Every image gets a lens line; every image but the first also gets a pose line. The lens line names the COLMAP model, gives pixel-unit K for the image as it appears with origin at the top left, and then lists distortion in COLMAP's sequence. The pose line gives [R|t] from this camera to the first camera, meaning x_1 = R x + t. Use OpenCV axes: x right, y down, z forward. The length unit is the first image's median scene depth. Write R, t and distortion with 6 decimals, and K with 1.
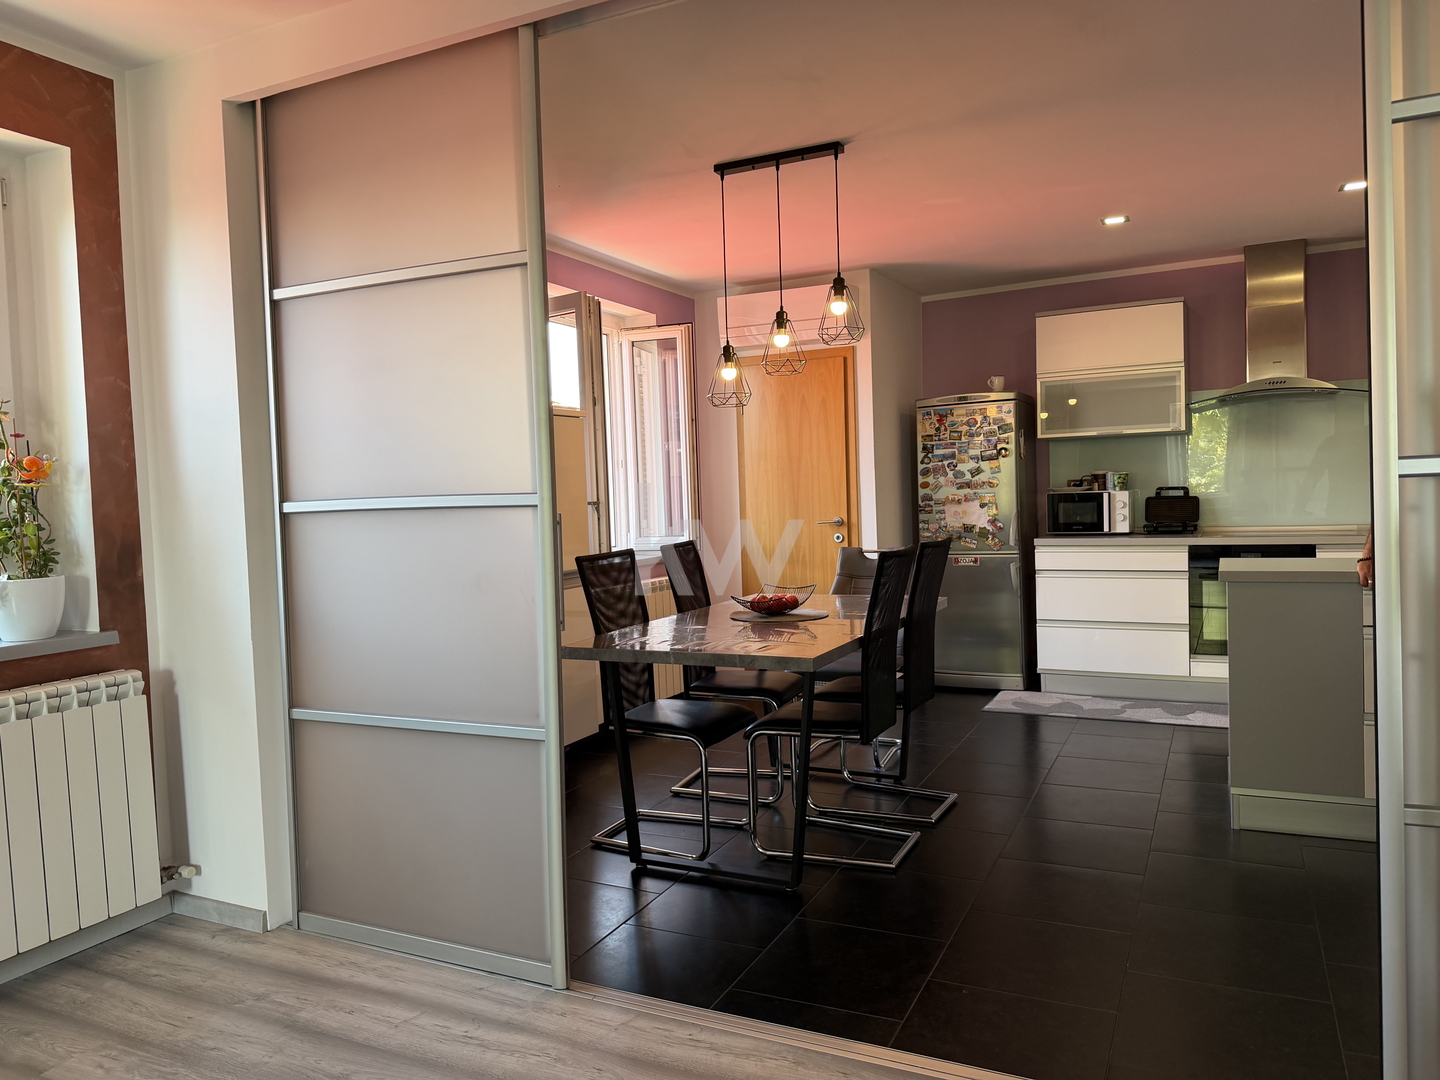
lens RADIAL K [[997.5, 0, 720.0], [0, 997.5, 540.0], [0, 0, 1]] dist [0.115276, -0.188008]
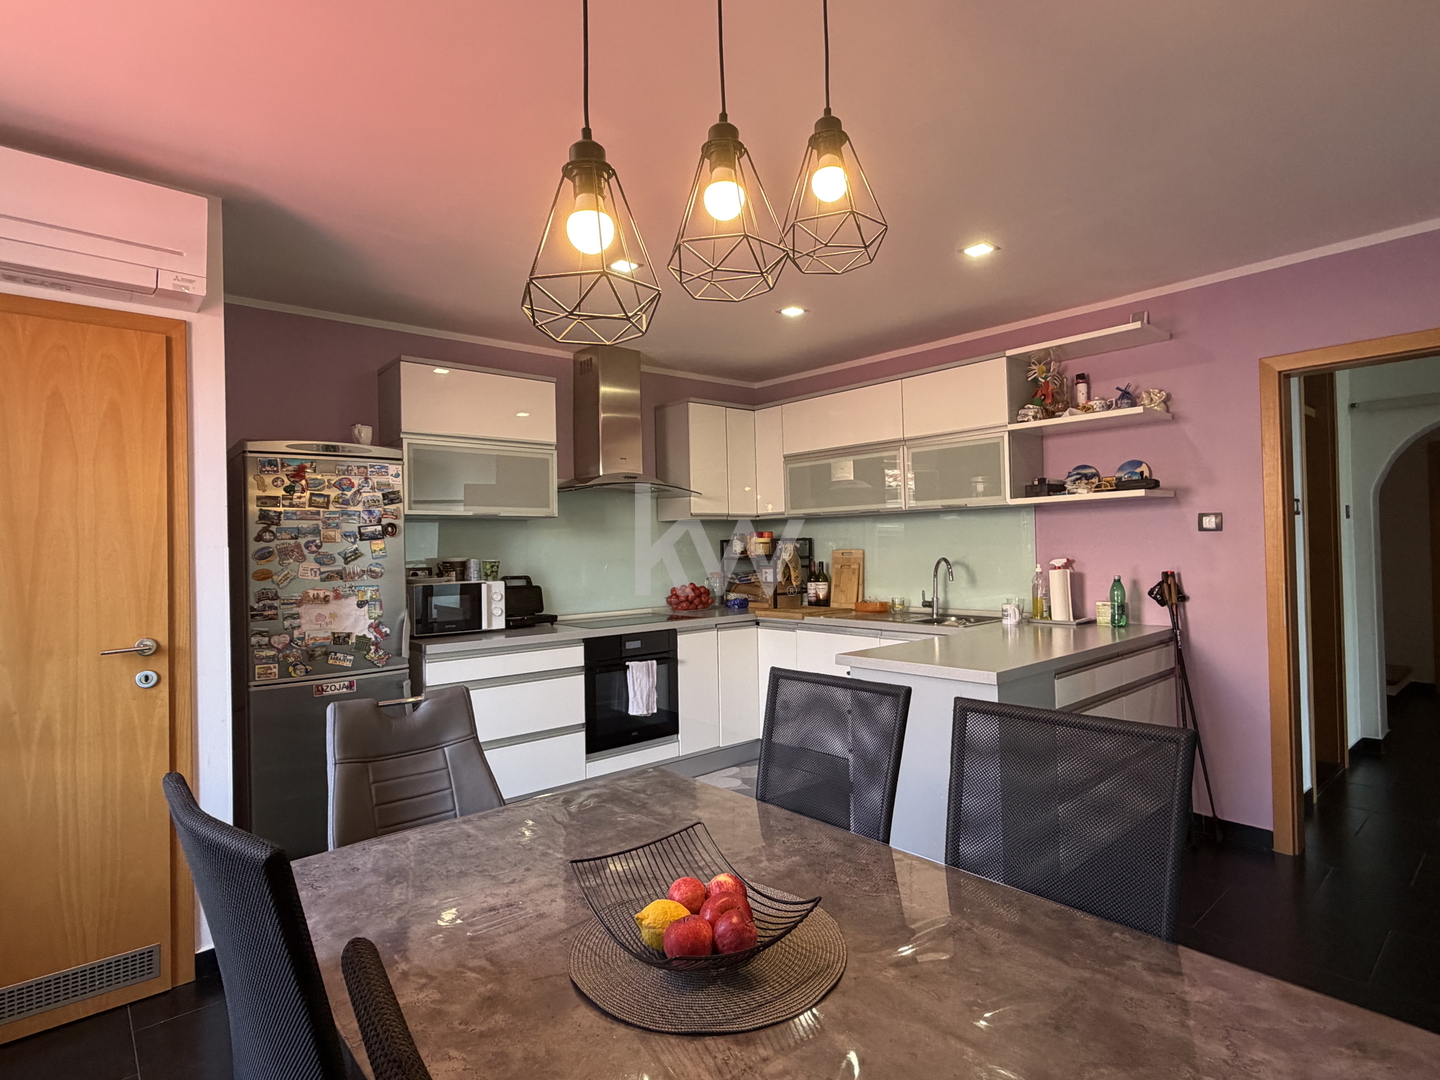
lens RADIAL K [[750.5, 0, 720.0], [0, 750.5, 540.0], [0, 0, 1]] dist [-0.000264, 0.000125]
pose [[0.371509, 0.037319, 0.927679, -0.131472], [0.051128, 0.996853, -0.060577, -0.034696], [-0.927021, 0.069935, 0.368432, 0.578381]]
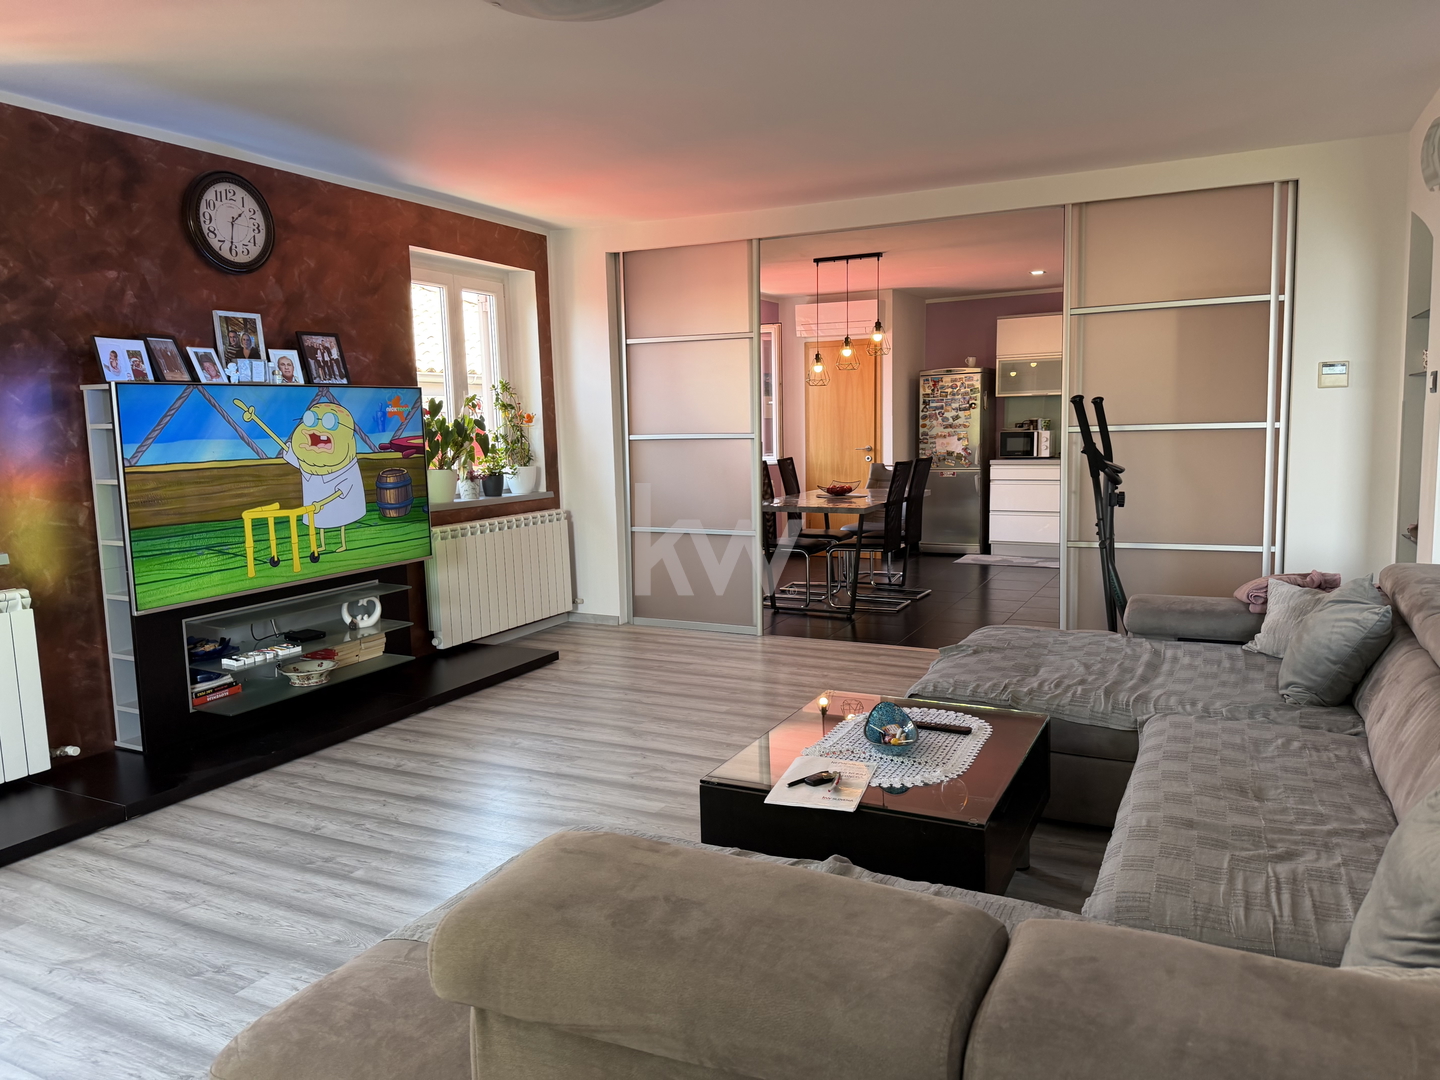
lens RADIAL K [[997.5, 0, 720.0], [0, 997.5, 540.0], [0, 0, 1]] dist [0.115276, -0.188008]
pose [[0.999861, 0.014151, -0.008861, -0.103501], [-0.013486, 0.997383, 0.071027, 0.017591], [0.009843, -0.070897, 0.997435, -0.613512]]
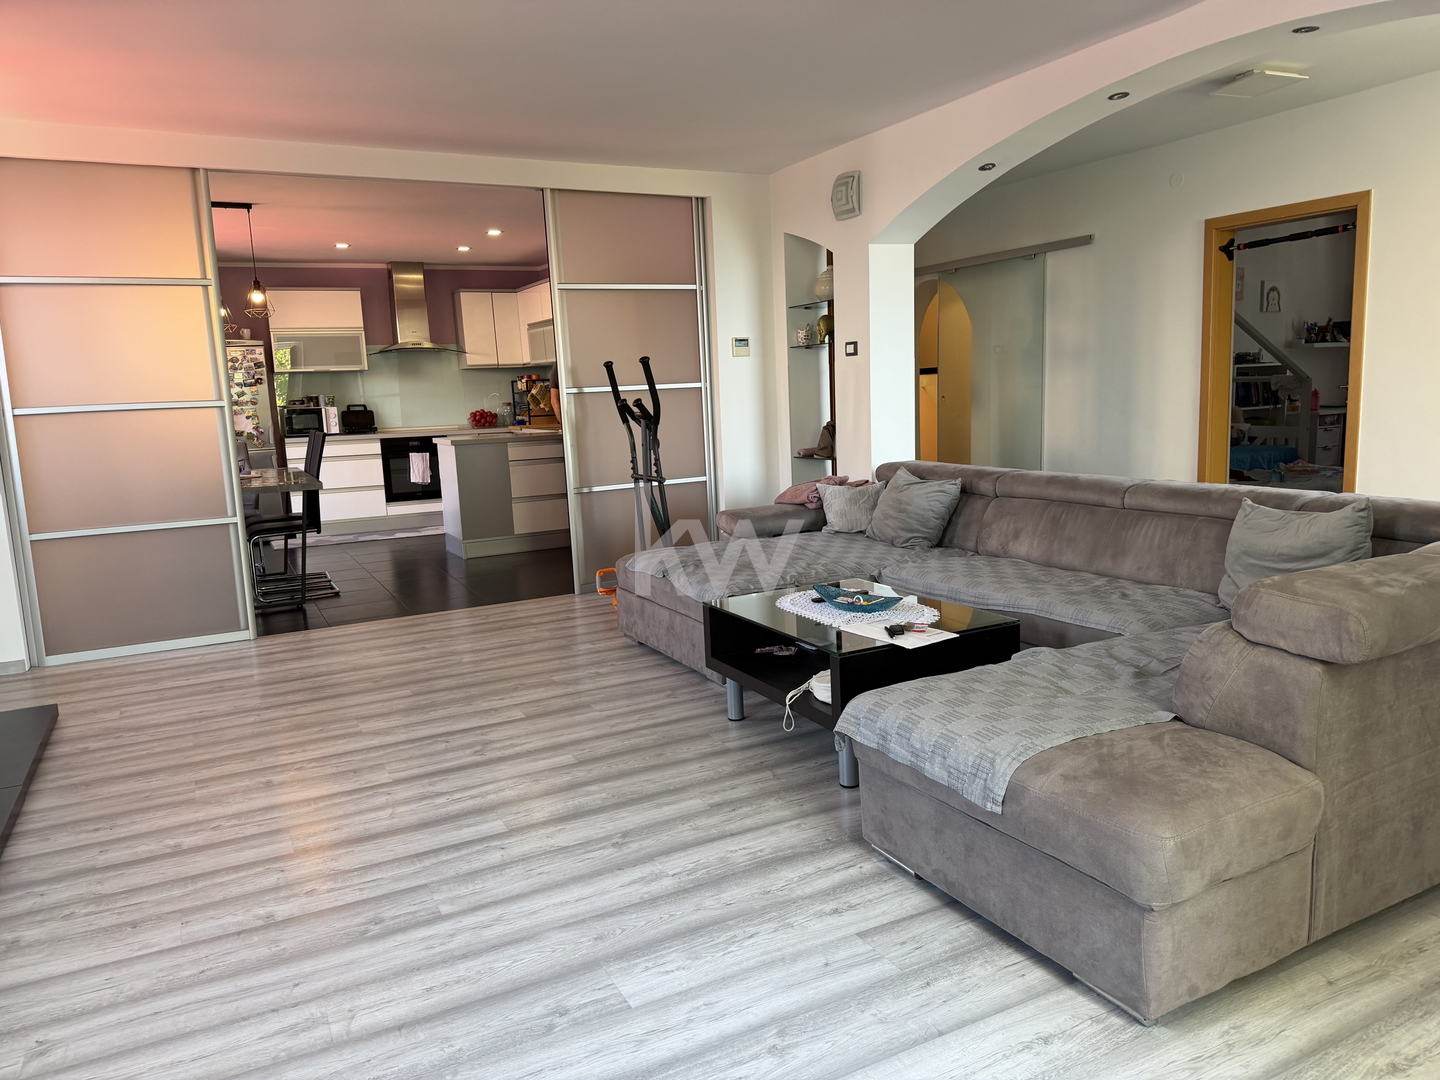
lens RADIAL K [[1018.3, 0, 720.0], [0, 1018.3, 540.0], [0, 0, 1]] dist [0.055790, -0.088096]
pose [[0.594939, -0.109899, 0.796222, -0.545108], [0.056812, 0.993881, 0.094730, 0.041022], [-0.801760, -0.011124, 0.597542, -0.453392]]
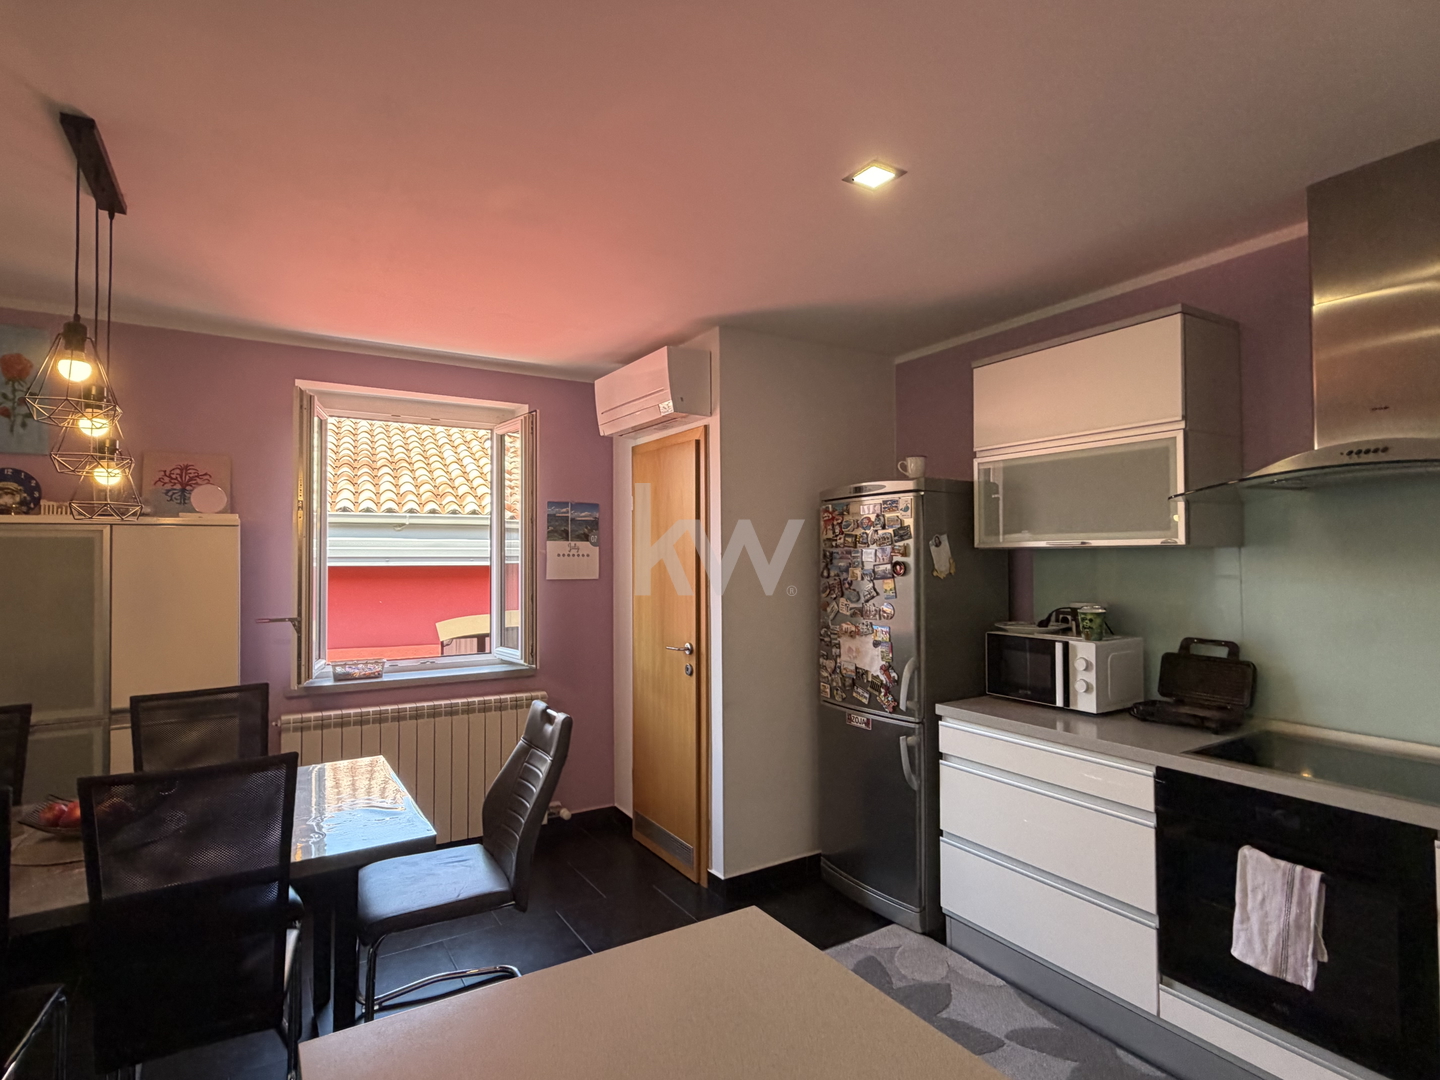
lens RADIAL K [[750.5, 0, 720.0], [0, 750.5, 540.0], [0, 0, 1]] dist [-0.000264, 0.000125]
pose [[0.854068, 0.018461, -0.519834, 0.438877], [-0.048831, 0.997802, -0.044792, -0.077552], [0.517865, 0.063639, 0.853092, 0.504560]]
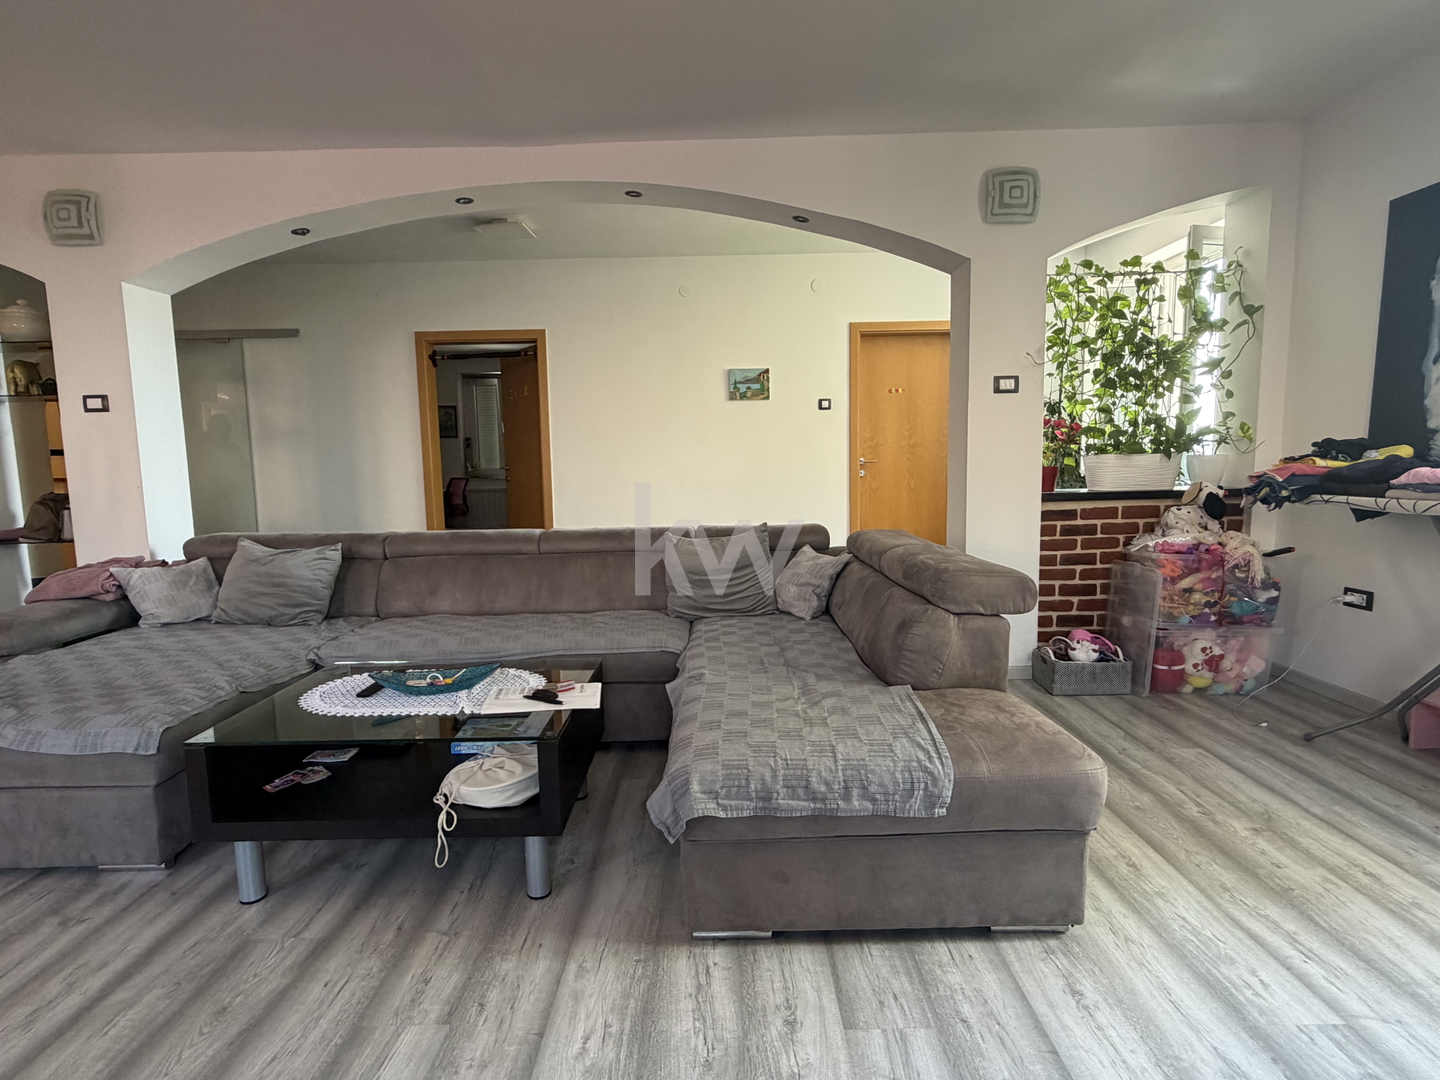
lens RADIAL K [[733.6, 0, 720.0], [0, 733.6, 540.0], [0, 0, 1]] dist [0.001518, -0.000315]
pose [[-0.444130, -0.054228, 0.894320, -0.407185], [0.075640, 0.992334, 0.097735, 0.044507], [-0.892764, 0.111053, -0.436623, -0.138599]]
